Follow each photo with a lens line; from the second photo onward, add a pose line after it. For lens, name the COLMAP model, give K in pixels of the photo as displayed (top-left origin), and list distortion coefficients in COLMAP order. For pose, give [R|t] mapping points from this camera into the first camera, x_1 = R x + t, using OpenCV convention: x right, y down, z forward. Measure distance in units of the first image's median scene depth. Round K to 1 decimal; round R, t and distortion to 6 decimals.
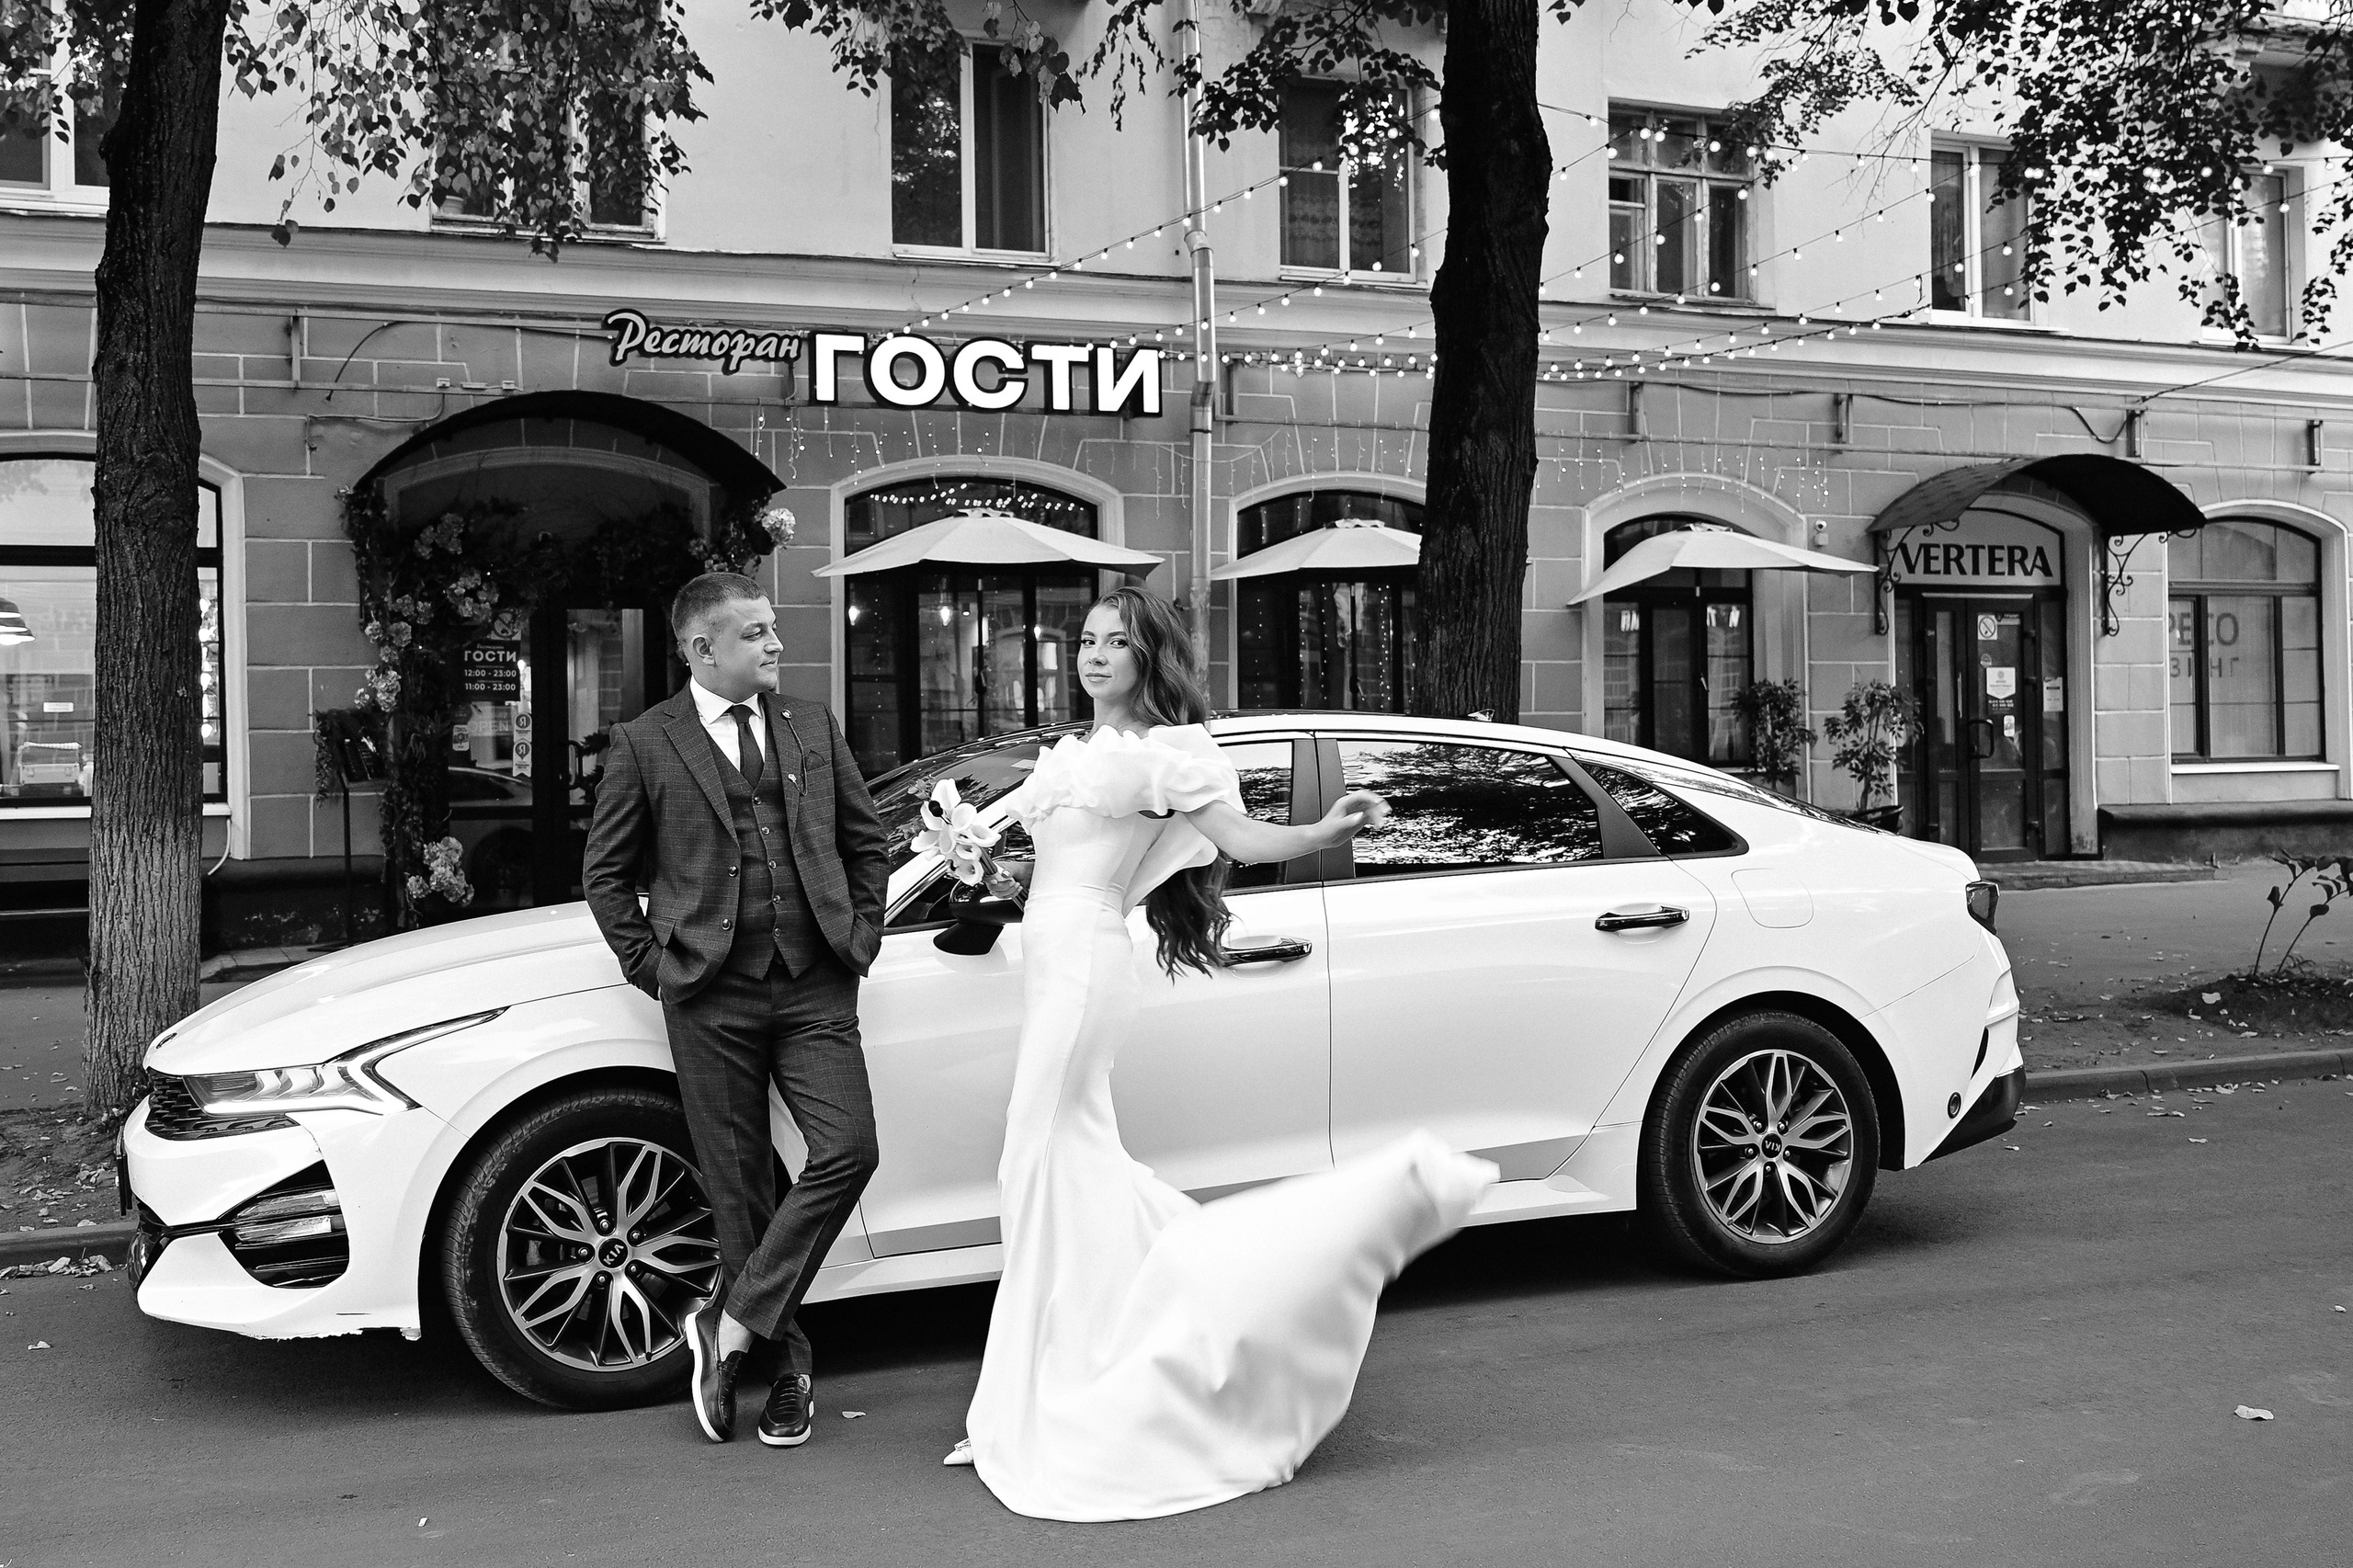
lens RADIAL K [[2228.8, 0, 960.6], [0, 2228.8, 743.2], [0, 0, 1]] dist [-0.008759, 0.012412]
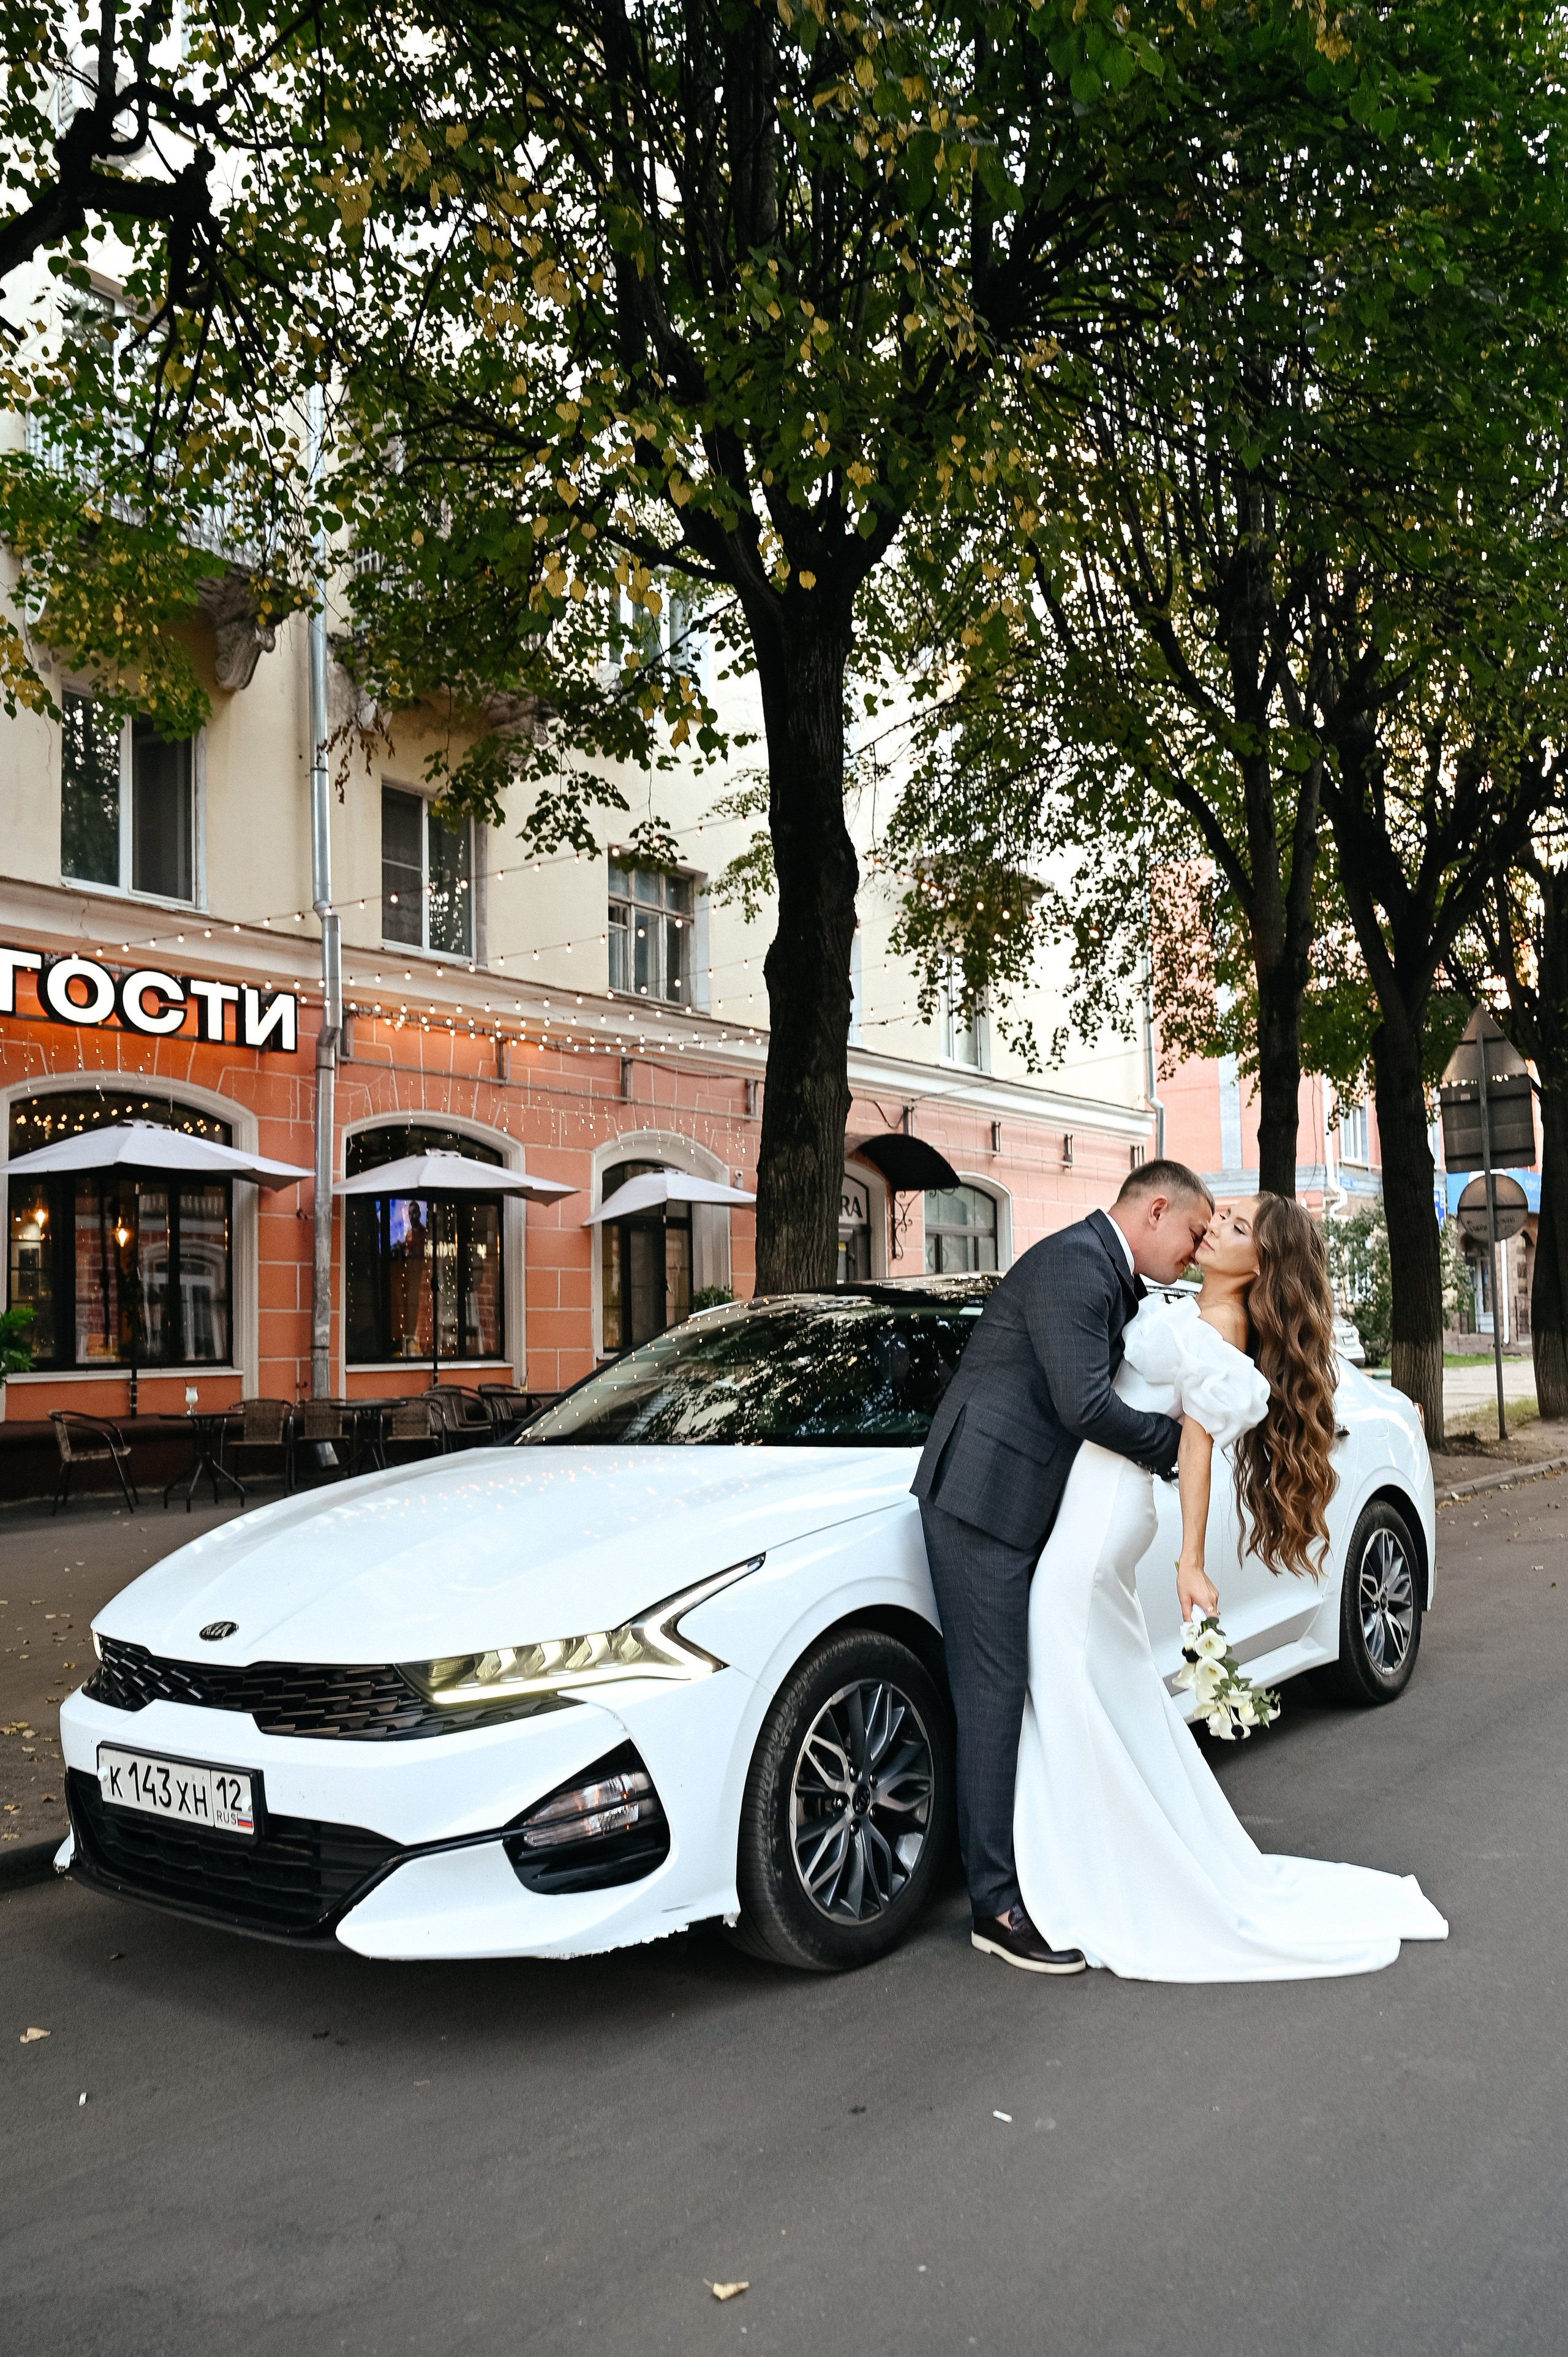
lens RADIAL K [[1713.8, 0, 817.6], [0, 1713.8, 1252.7], [0, 0, 1]] dist [0.000581, -0.000812]
pose [[0.847671, 0.022760, 0.530034, -0.166884], [0.006322, 0.998575, -0.052991, 0.008544], [-0.530485, 0.048270, 0.846319, 0.105355]]
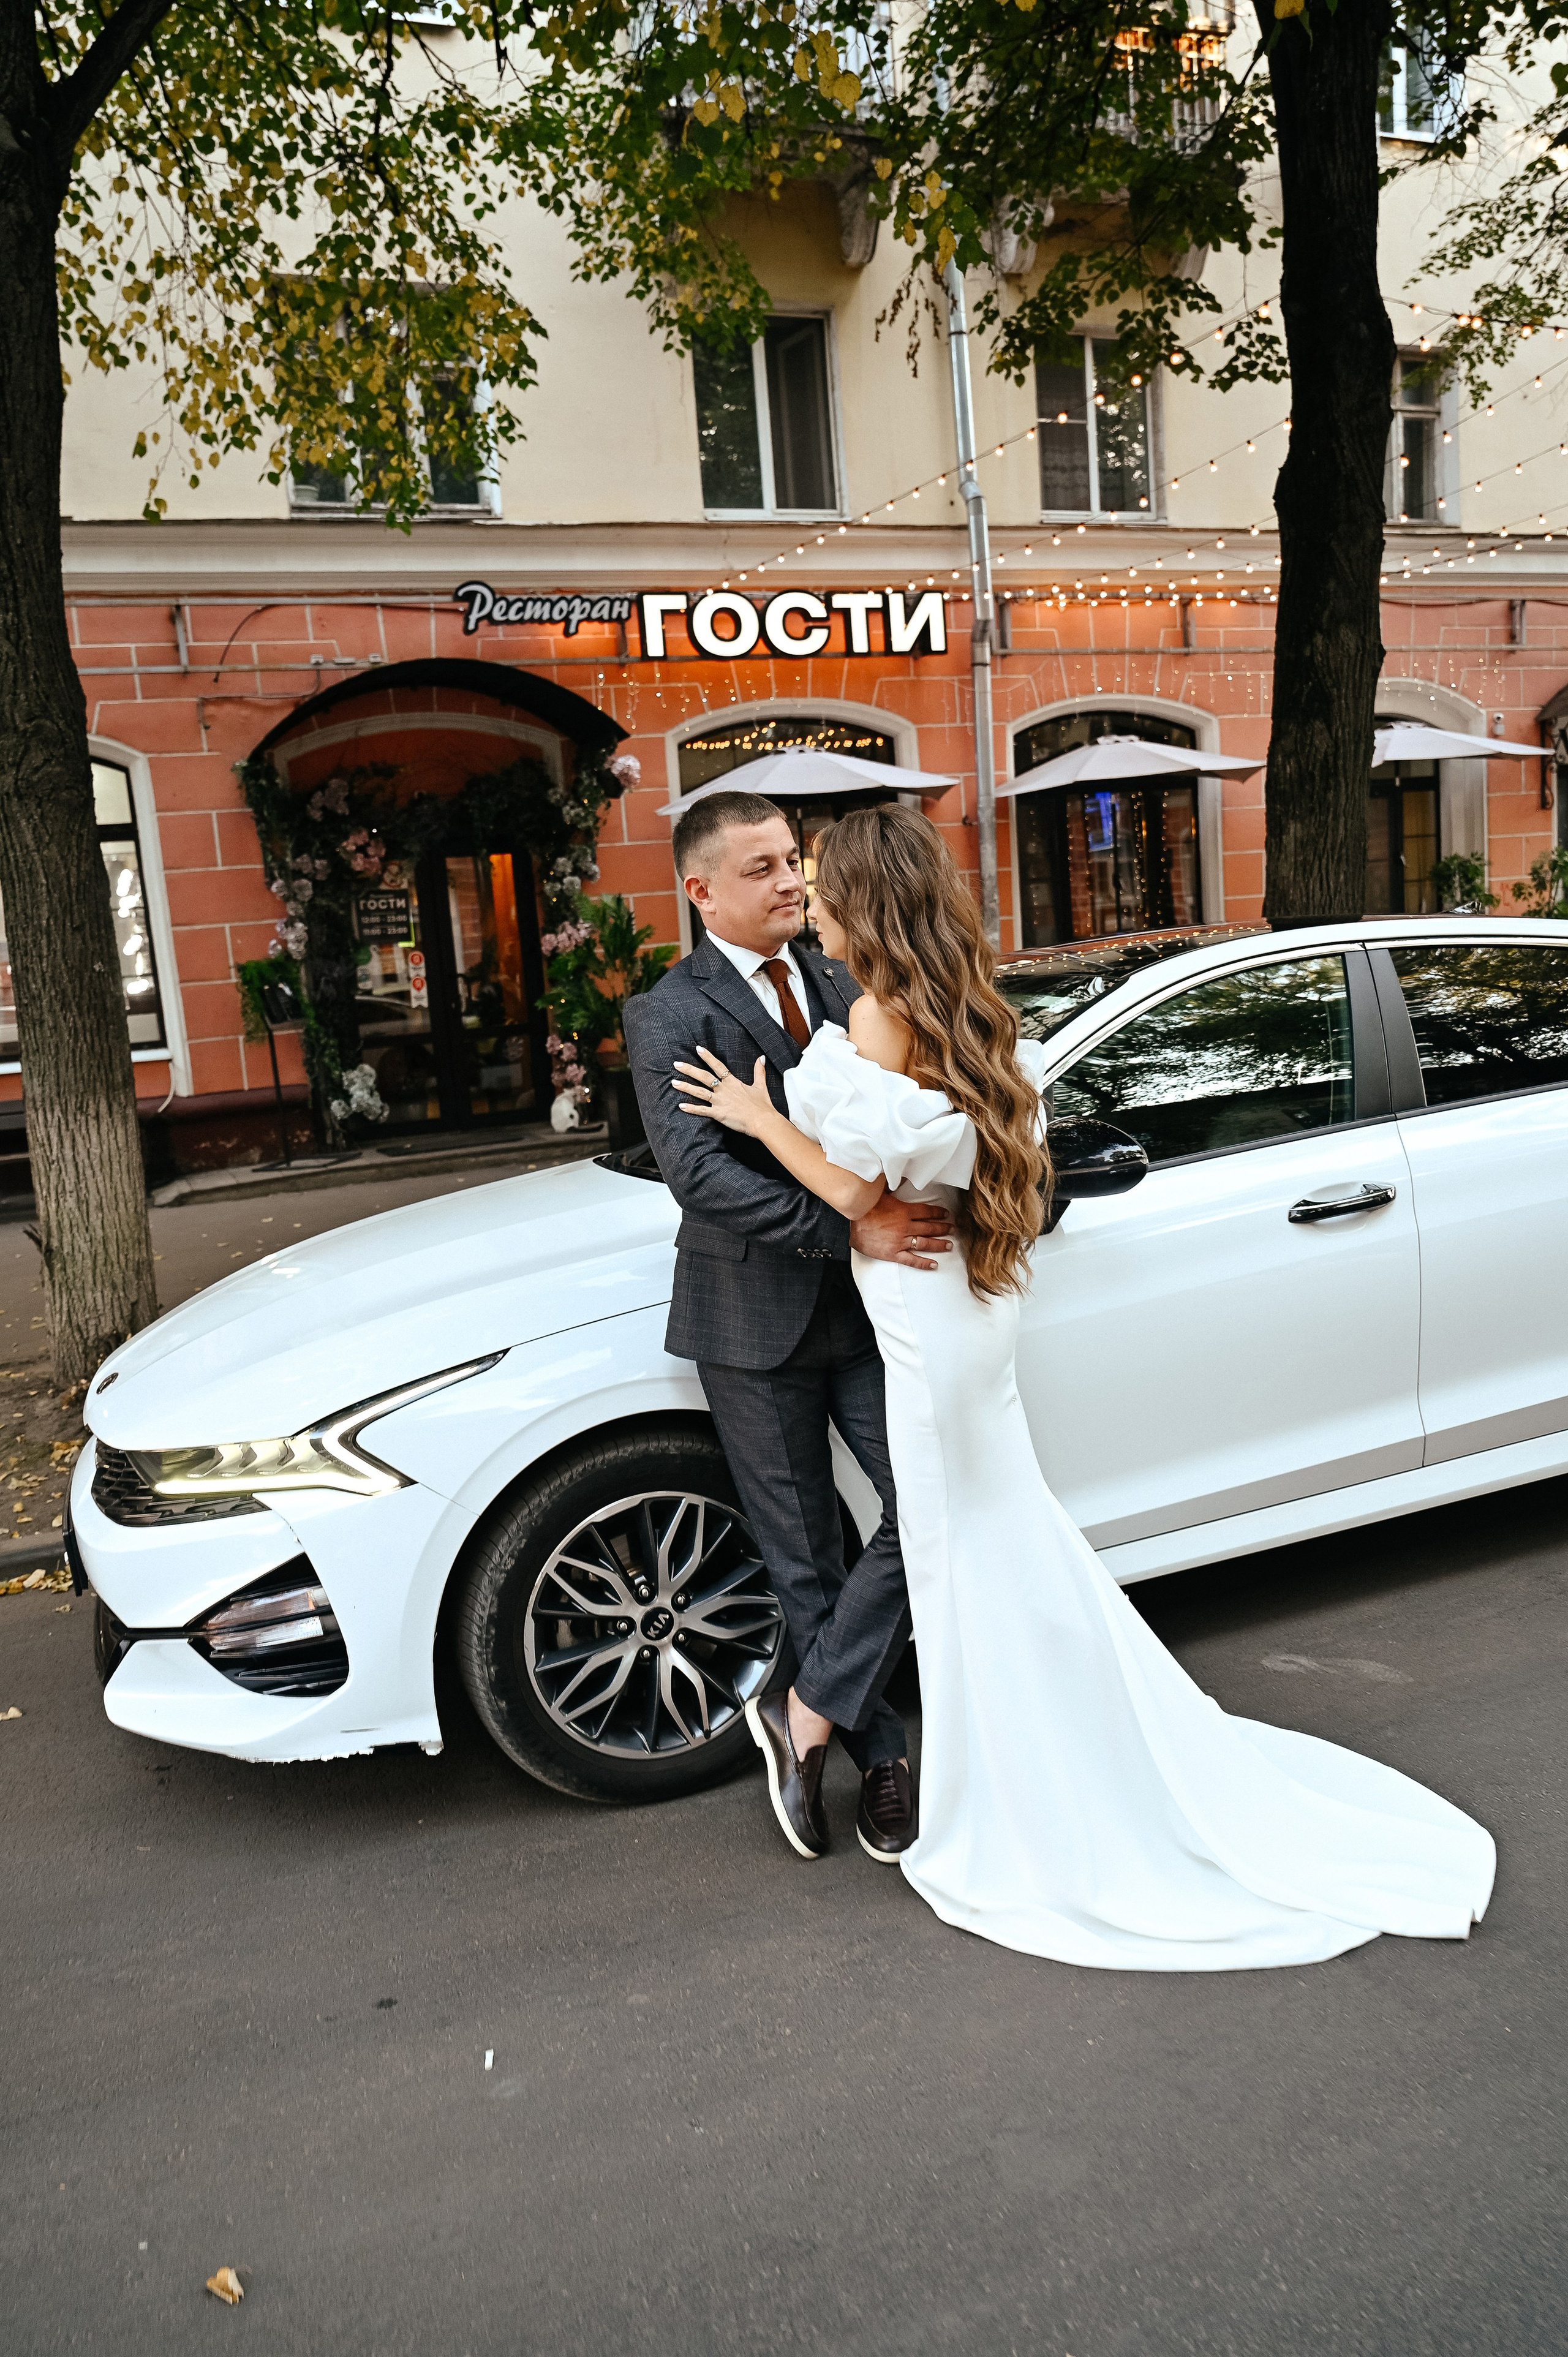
lens RADIAL K [[1686.1, 0, 769.3], [0, 1686.1, 1206.3], [0, 0, 1]] dist [-0.004158, 0.006634]
pose [[0.997728, -0.066497, 0.010856, -0.031827], [0.064023, 0.985871, 0.154791, -0.007148], [-0.020996, -0.153744, 0.987888, 0.112776]]
